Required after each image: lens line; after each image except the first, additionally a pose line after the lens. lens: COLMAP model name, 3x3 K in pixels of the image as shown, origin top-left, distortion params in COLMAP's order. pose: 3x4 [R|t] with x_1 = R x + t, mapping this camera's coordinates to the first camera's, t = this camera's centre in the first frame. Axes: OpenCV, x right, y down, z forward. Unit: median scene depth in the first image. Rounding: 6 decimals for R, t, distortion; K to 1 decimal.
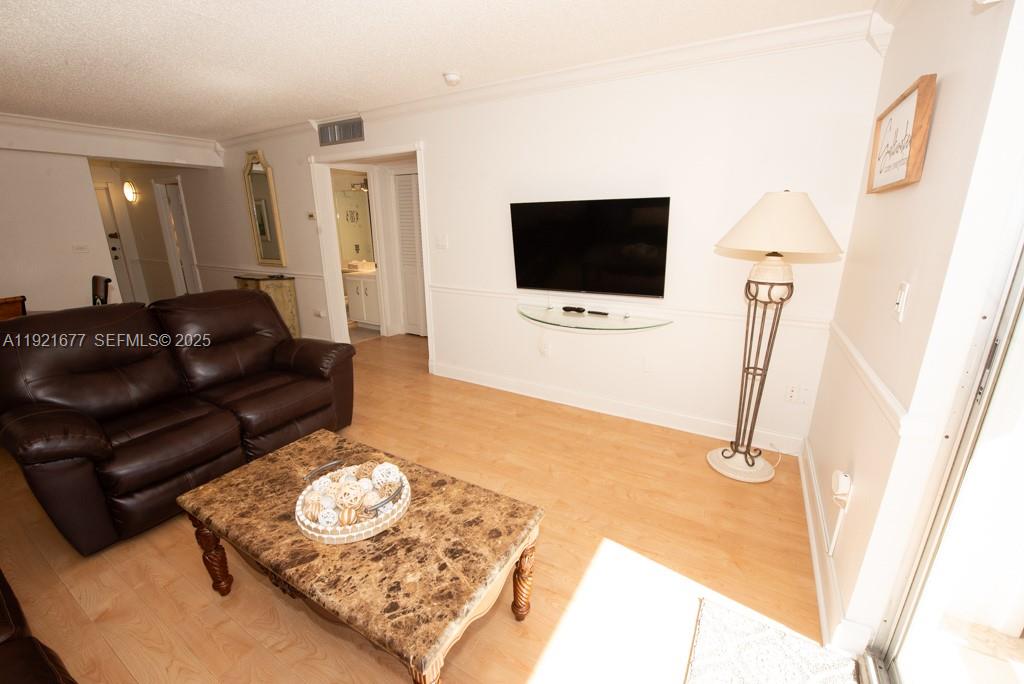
lens RADIAL K [[417.8, 0, 512.0], [0, 417.8, 342.0], [0, 0, 1]] dist [-0.003422, -0.000104]
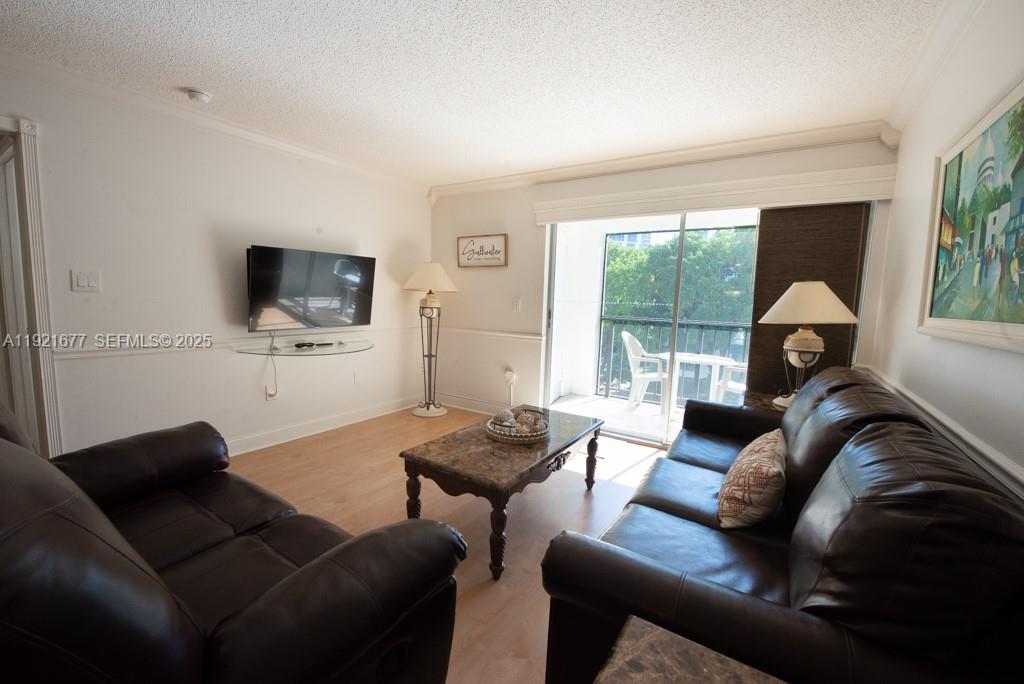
lens RADIAL K [[417.8, 0, 512.0], [0, 417.8, 342.0], [0, 0, 1]] dist [-0.003422, -0.000104]
pose [[0.040629, -0.104364, 0.993709, -0.964947], [0.239123, 0.966645, 0.091745, -0.057623], [-0.970139, 0.233891, 0.064229, 0.403616]]
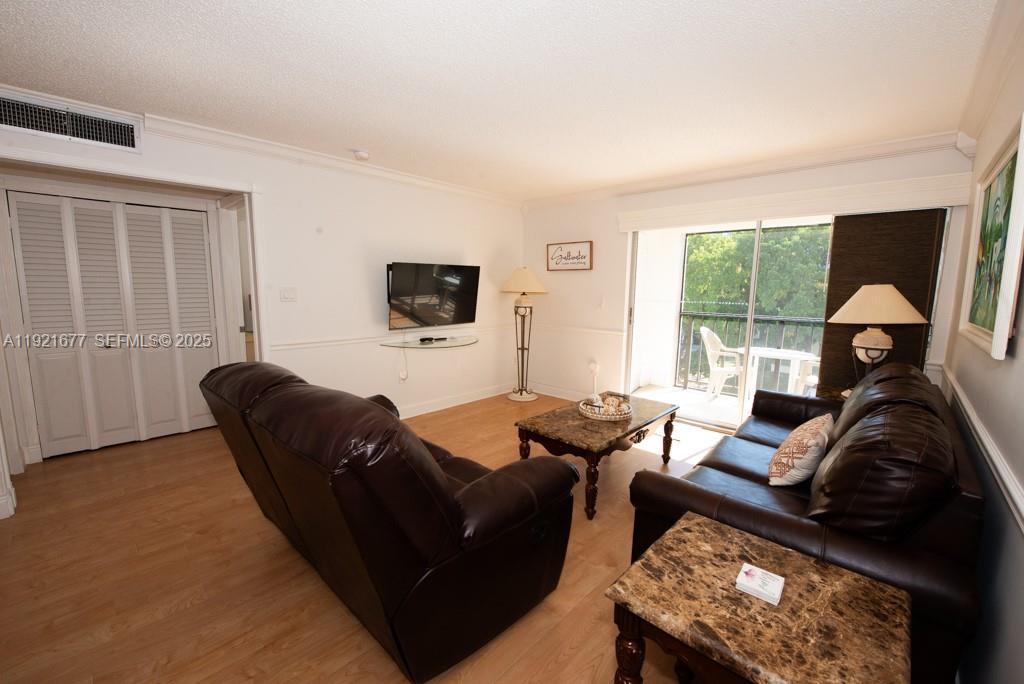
lens RADIAL K [[417.8, 0, 512.0], [0, 417.8, 342.0], [0, 0, 1]] dist [-0.003422, -0.000104]
pose [[0.217608, -0.123907, 0.968139, -1.167045], [0.250348, 0.965811, 0.067338, -0.095388], [-0.943384, 0.227718, 0.241188, 0.415735]]
